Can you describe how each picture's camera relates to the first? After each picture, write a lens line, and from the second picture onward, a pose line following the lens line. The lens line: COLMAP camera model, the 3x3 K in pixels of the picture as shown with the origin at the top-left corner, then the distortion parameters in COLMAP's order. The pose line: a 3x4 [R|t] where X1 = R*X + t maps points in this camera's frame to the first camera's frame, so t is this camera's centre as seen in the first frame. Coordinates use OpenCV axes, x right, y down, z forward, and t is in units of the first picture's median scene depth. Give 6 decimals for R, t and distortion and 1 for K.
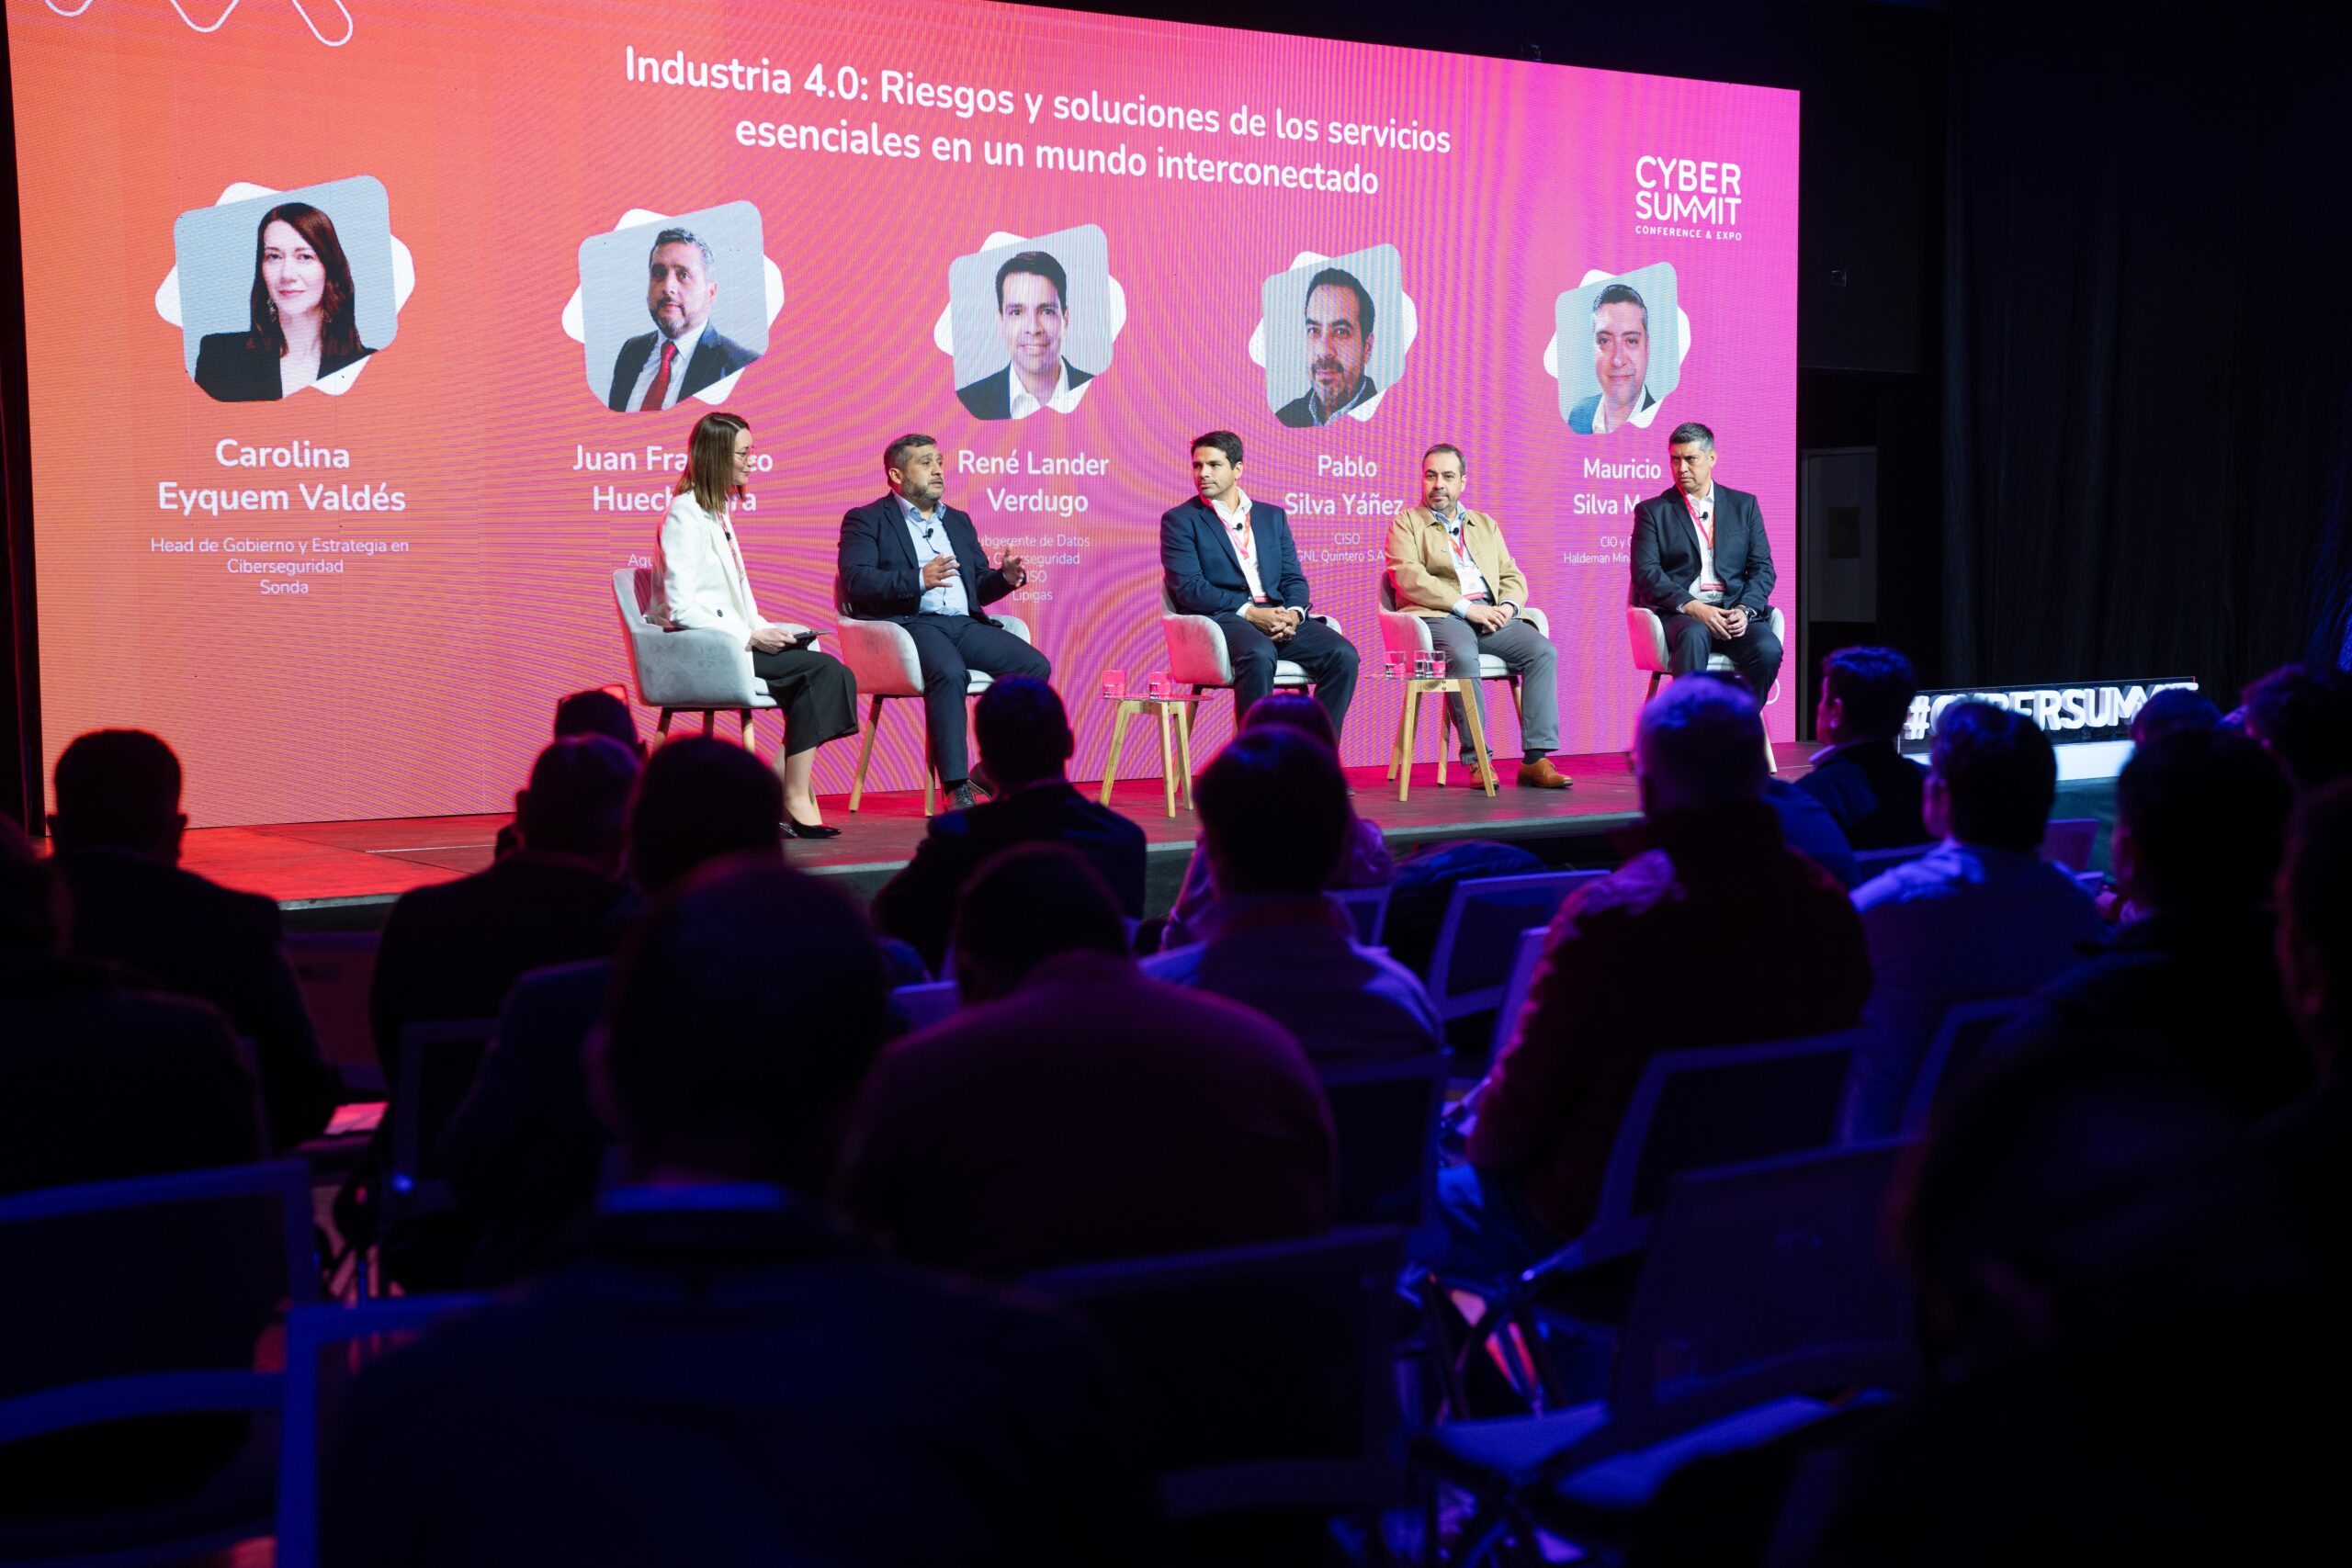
lens RADIAL K [[3233.2, 0, 1161.1], [0, 3233.2, 784.7], [0, 0, 1]] dist [-0.123607, 0.805272]
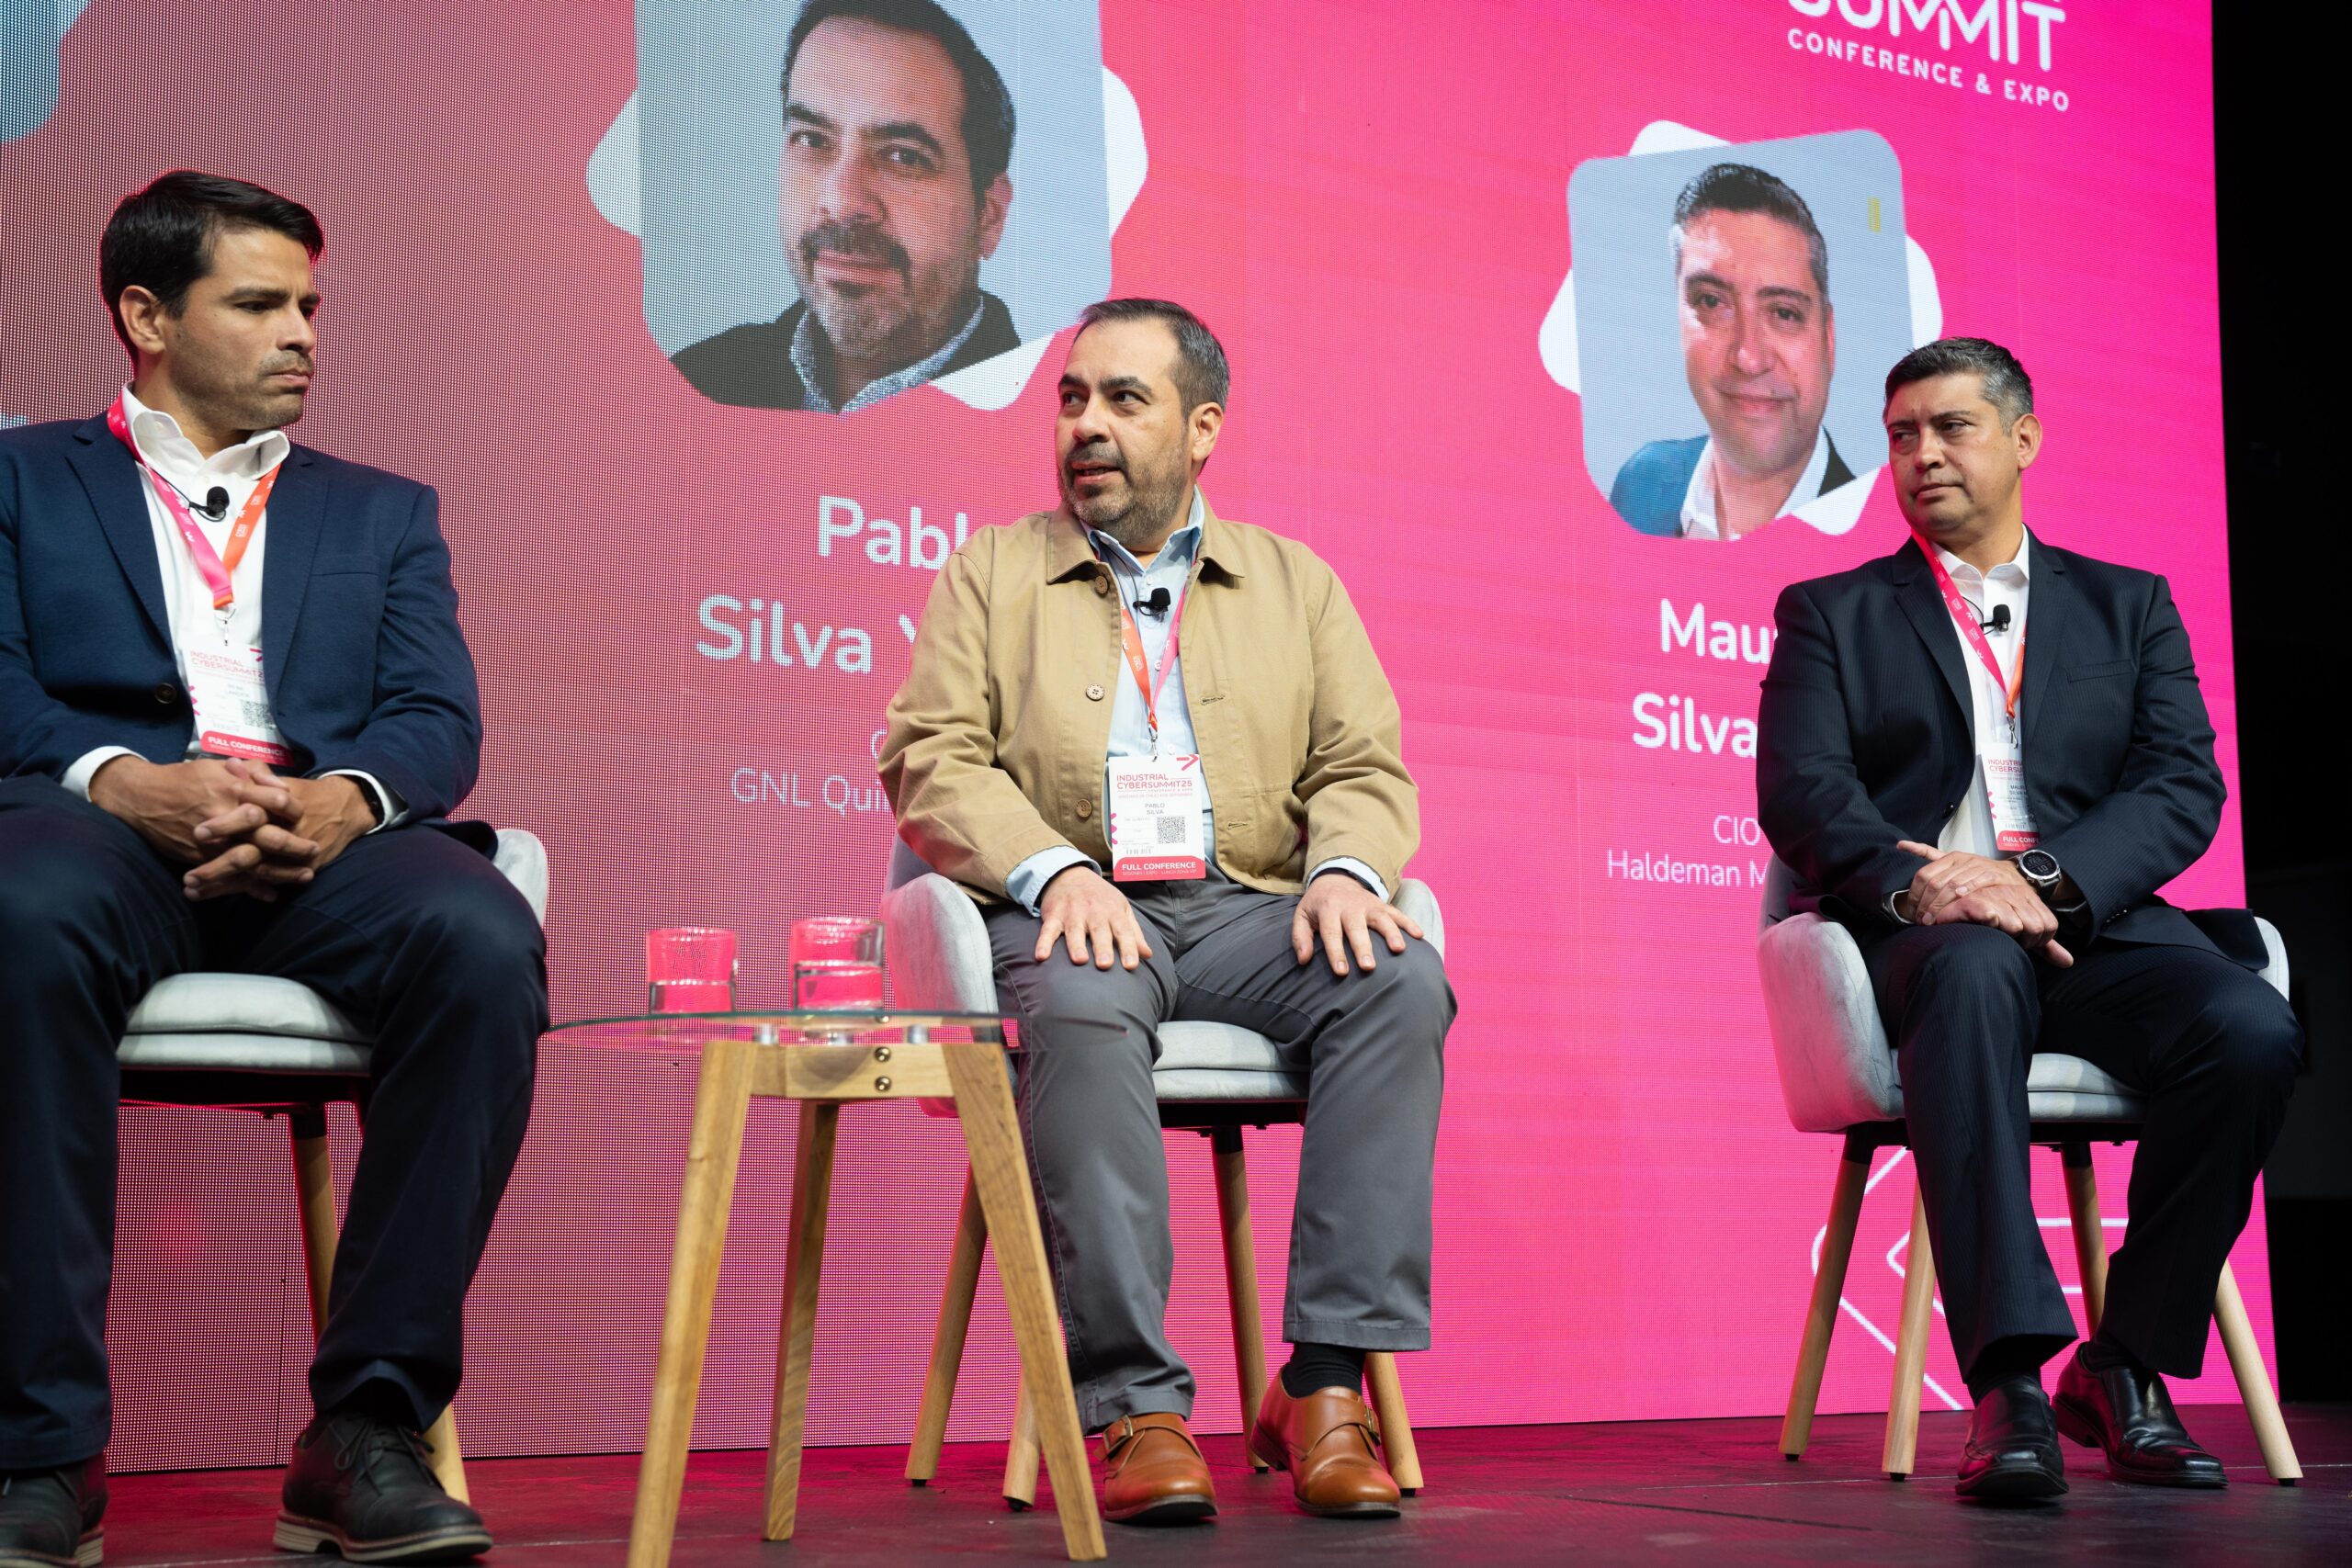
lens RADIAL K [[3233.2, 0, 1161.1], [0, 3233.2, 784.7], [0, 0, 1]] dist [-0.123607, 0.805272]
pose [[0.996098, -0.005593, -0.088071, 0.112716], [-0.013726, 0.976025, -0.217225, -0.000292], [0.087174, 0.217586, 0.972140, 0.678077]]
